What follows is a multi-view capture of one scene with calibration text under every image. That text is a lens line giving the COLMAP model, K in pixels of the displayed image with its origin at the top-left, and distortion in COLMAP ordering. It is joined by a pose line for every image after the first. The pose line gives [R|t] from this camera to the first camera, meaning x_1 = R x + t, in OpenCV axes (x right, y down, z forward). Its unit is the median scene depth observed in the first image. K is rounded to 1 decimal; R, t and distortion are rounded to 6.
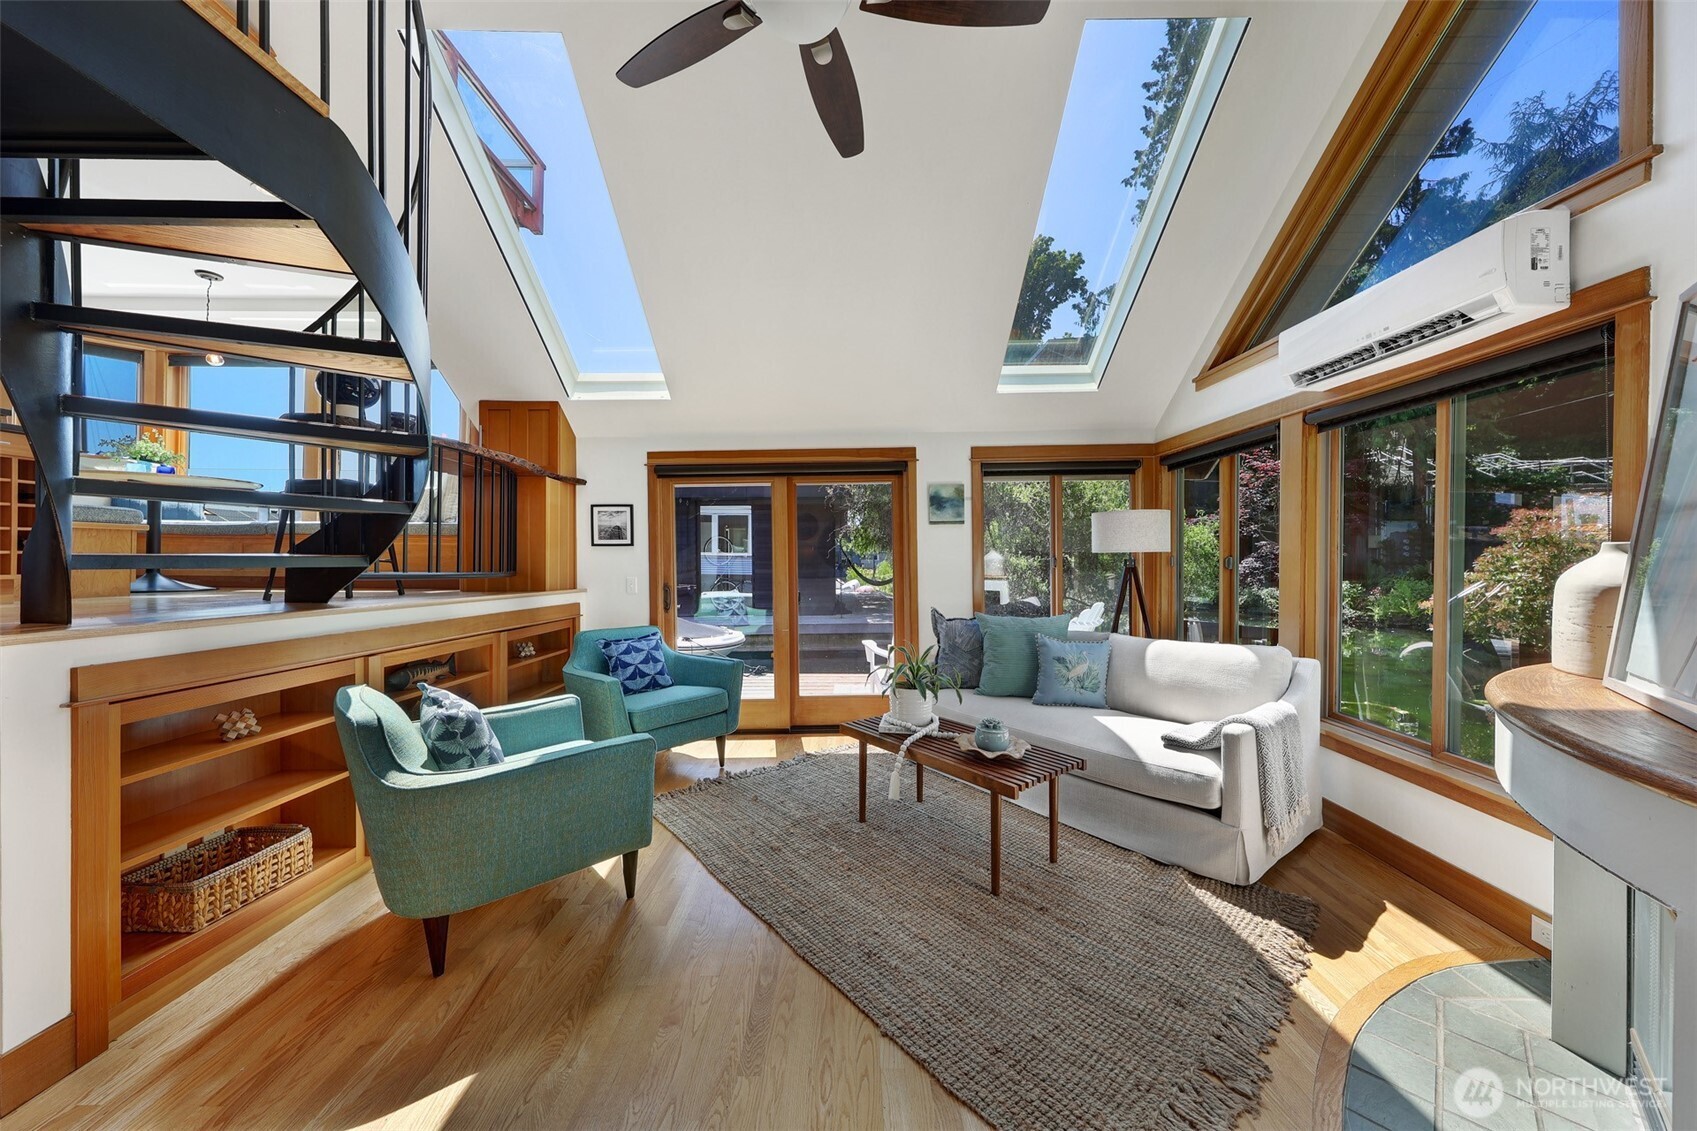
lens RADIAL K [[580.9, 0, 847.1], [0, 580.9, 558.6], [0, 0, 1]] dist [-0.000224, -0.000100]
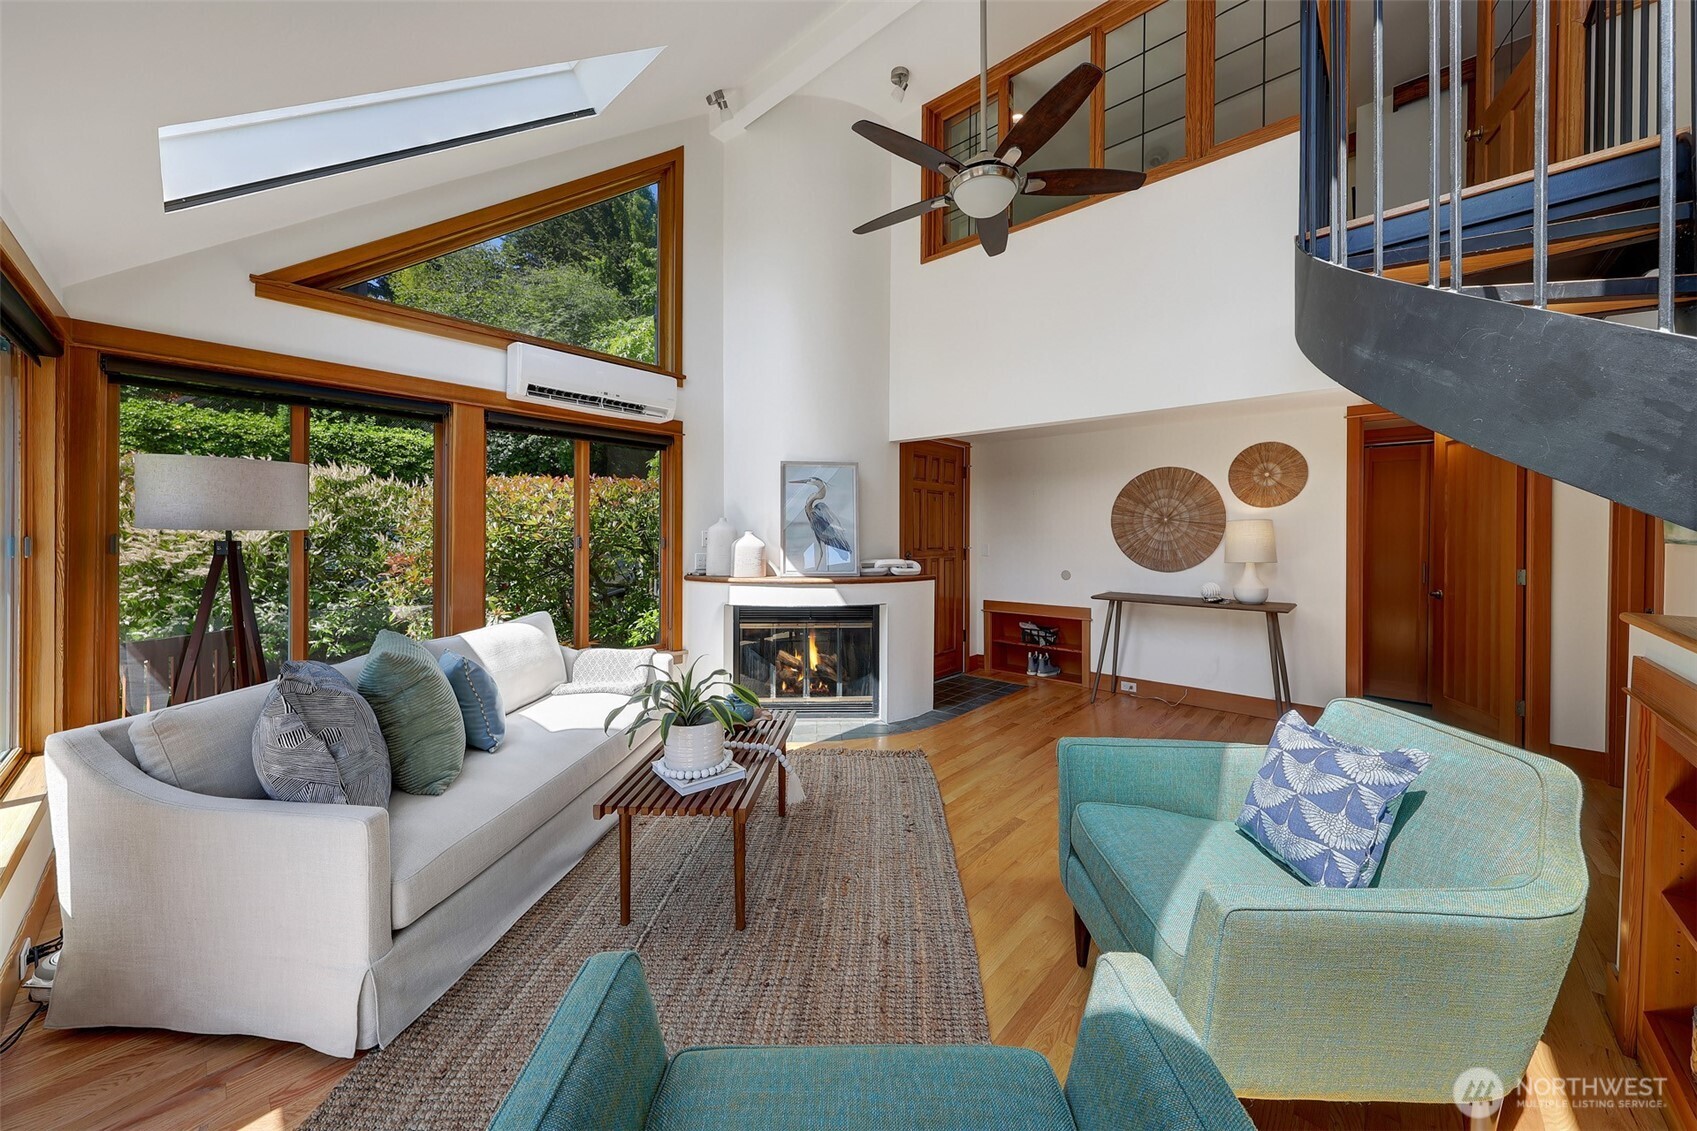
lens RADIAL K [[580.9, 0, 842.0], [0, 580.9, 541.4], [0, 0, 1]] dist [-0.000224, -0.000100]
pose [[-0.730037, -0.012074, 0.683301, -0.389261], [-0.001514, 0.999870, 0.016051, -0.009485], [-0.683406, 0.010684, -0.729960, 1.057678]]
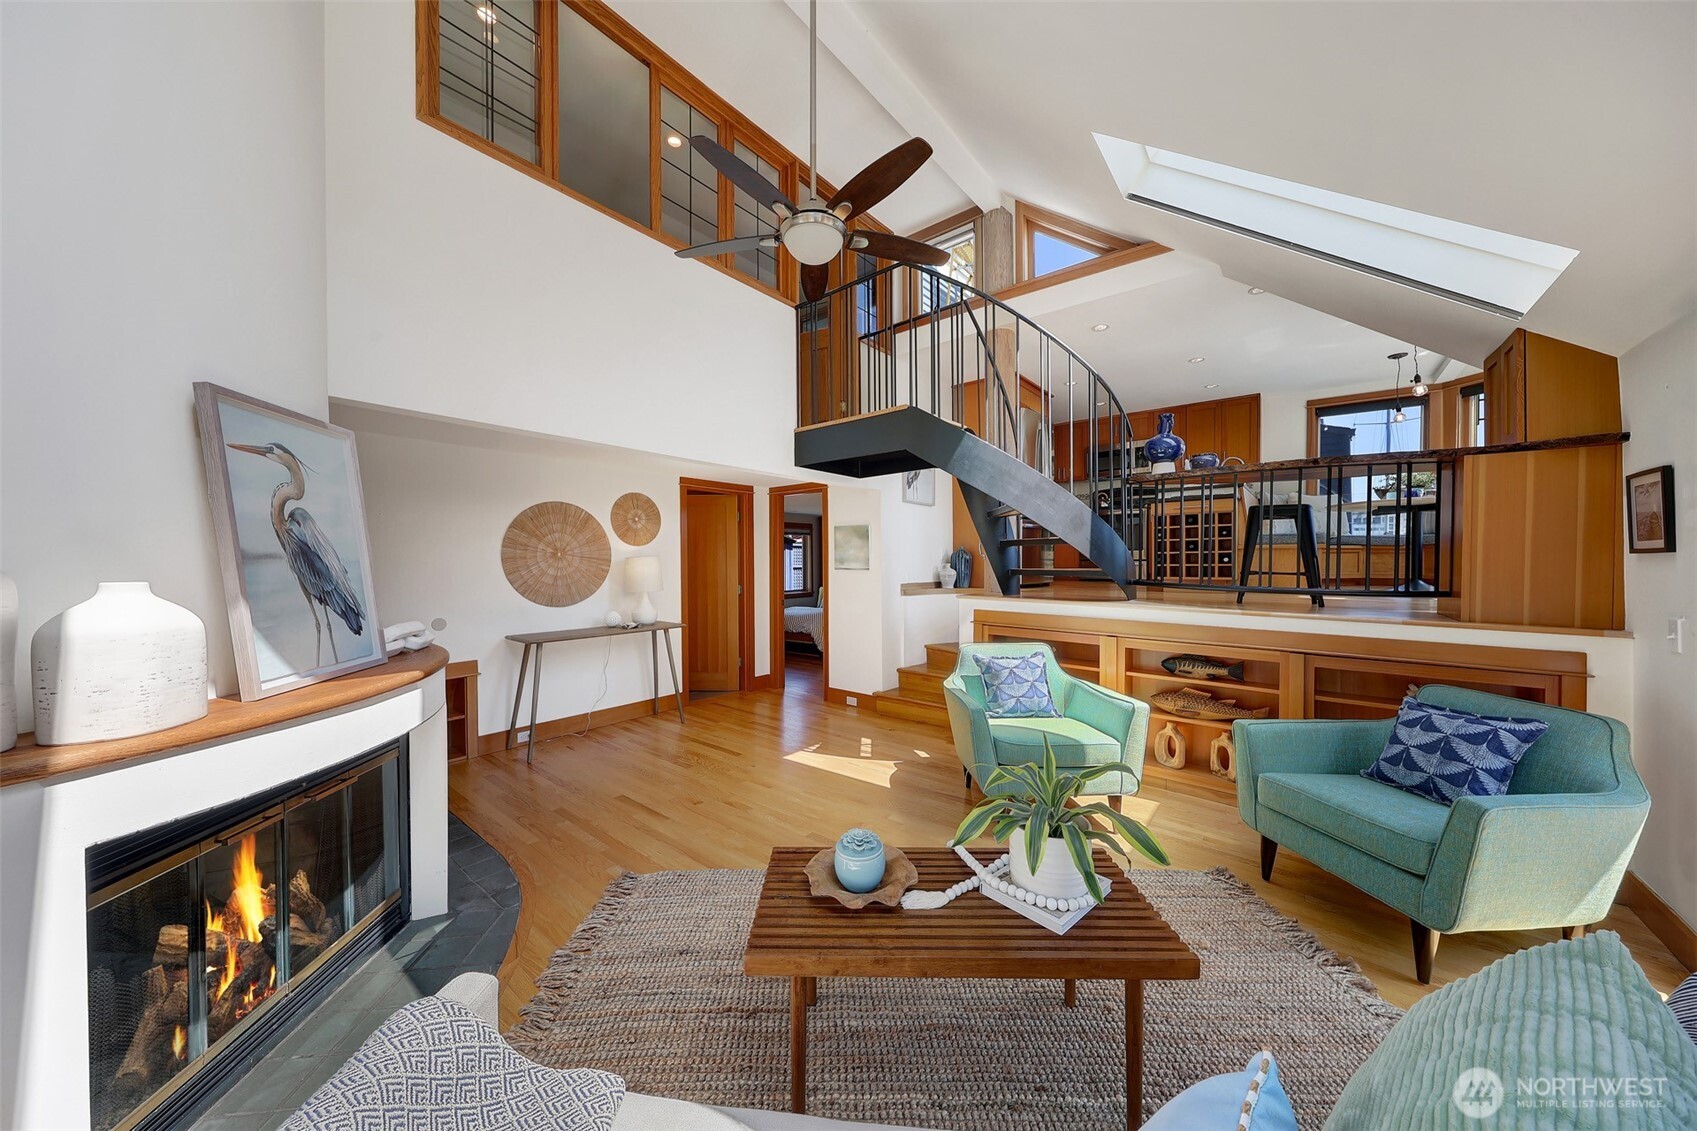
lens RADIAL K [[559.0, 0, 850.2], [0, 559.0, 563.9], [0, 0, 1]] dist [0.000588, -0.000324]
pose [[-0.625608, 0.006807, -0.780108, 0.481197], [0.004309, 0.999977, 0.005270, -0.020622], [0.780126, -0.000064, -0.625623, 0.894863]]
